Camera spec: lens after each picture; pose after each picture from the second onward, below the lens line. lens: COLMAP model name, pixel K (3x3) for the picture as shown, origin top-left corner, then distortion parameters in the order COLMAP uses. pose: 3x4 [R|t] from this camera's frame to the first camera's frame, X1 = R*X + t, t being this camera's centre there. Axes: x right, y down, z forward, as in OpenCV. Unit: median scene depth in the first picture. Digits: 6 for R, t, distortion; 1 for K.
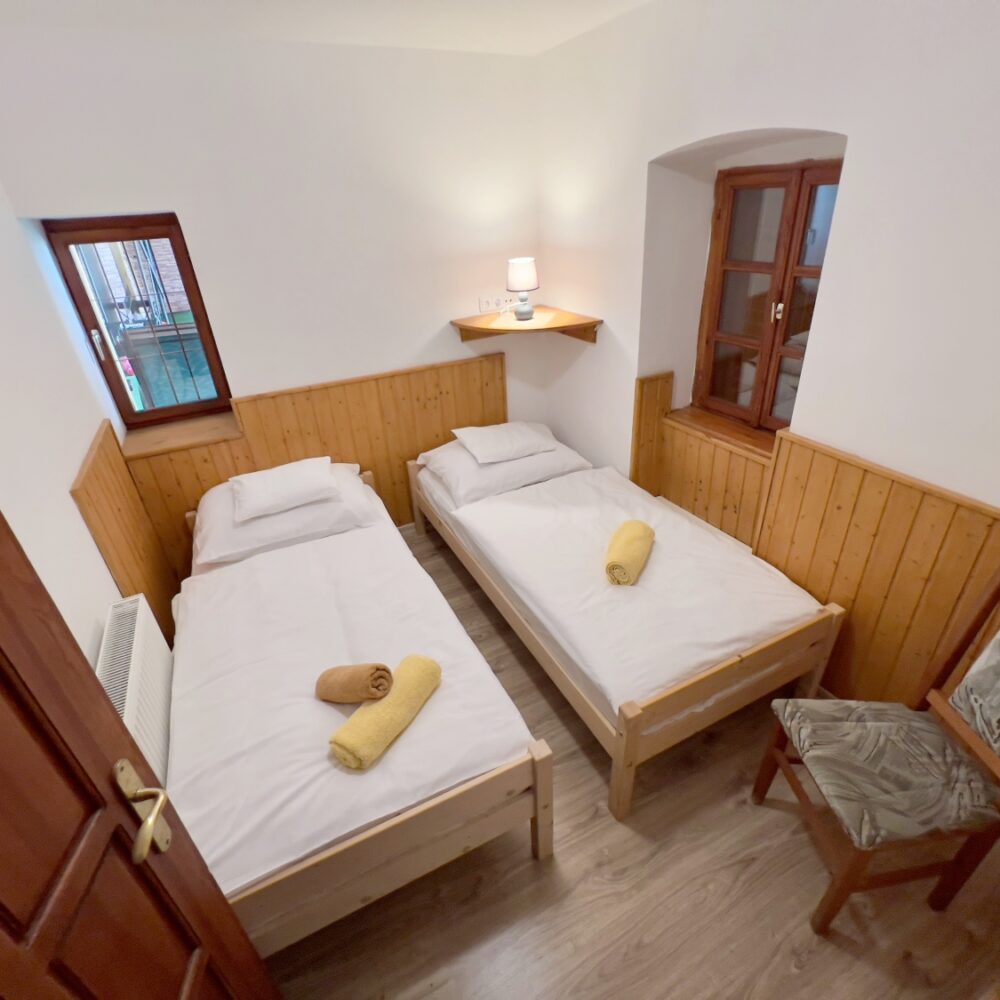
lens RADIAL K [[531.9, 0, 497.3], [0, 531.9, 495.2], [0, 0, 1]] dist [-0.003158, 0.001283]
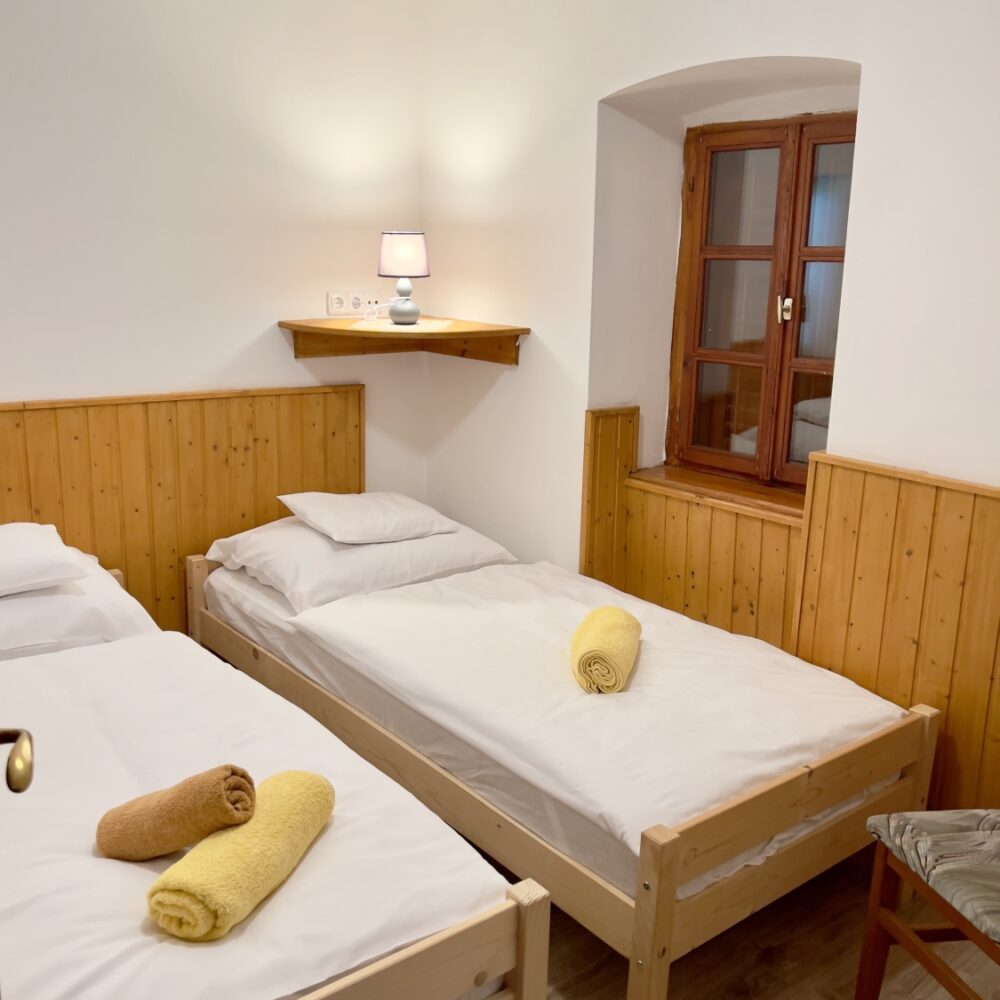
lens RADIAL K [[993.0, 0, 495.6], [0, 993.0, 505.2], [0, 0, 1]] dist [0.040710, 0.000000]
pose [[0.972415, 0.026585, 0.231738, -0.129034], [0.034521, 0.966141, -0.255694, 0.206933], [-0.230690, 0.256640, 0.938572, -0.073080]]
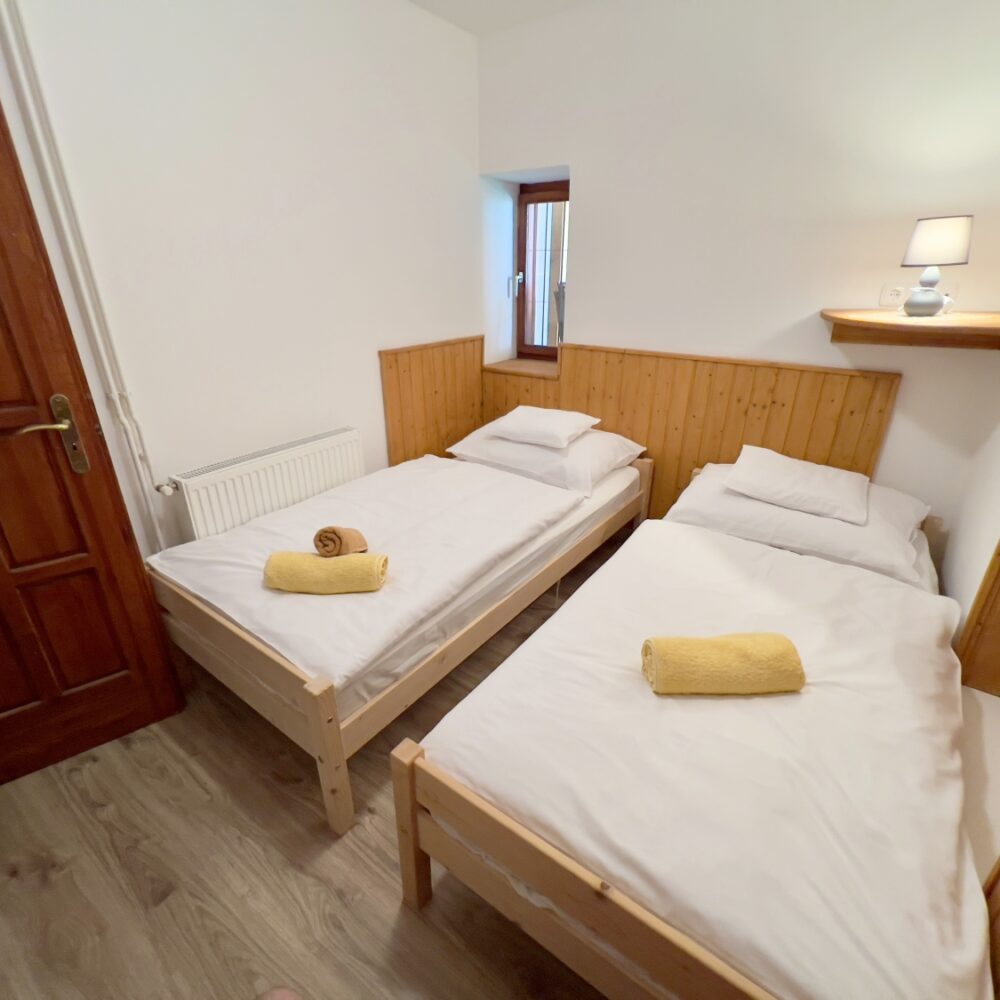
lens RADIAL K [[531.9, 0, 500.1], [0, 531.9, 501.6], [0, 0, 1]] dist [-0.003158, 0.001283]
pose [[0.469260, 0.403220, -0.785626, 0.461931], [-0.444882, 0.876461, 0.184109, -0.044277], [0.762807, 0.263116, 0.590674, 0.377010]]
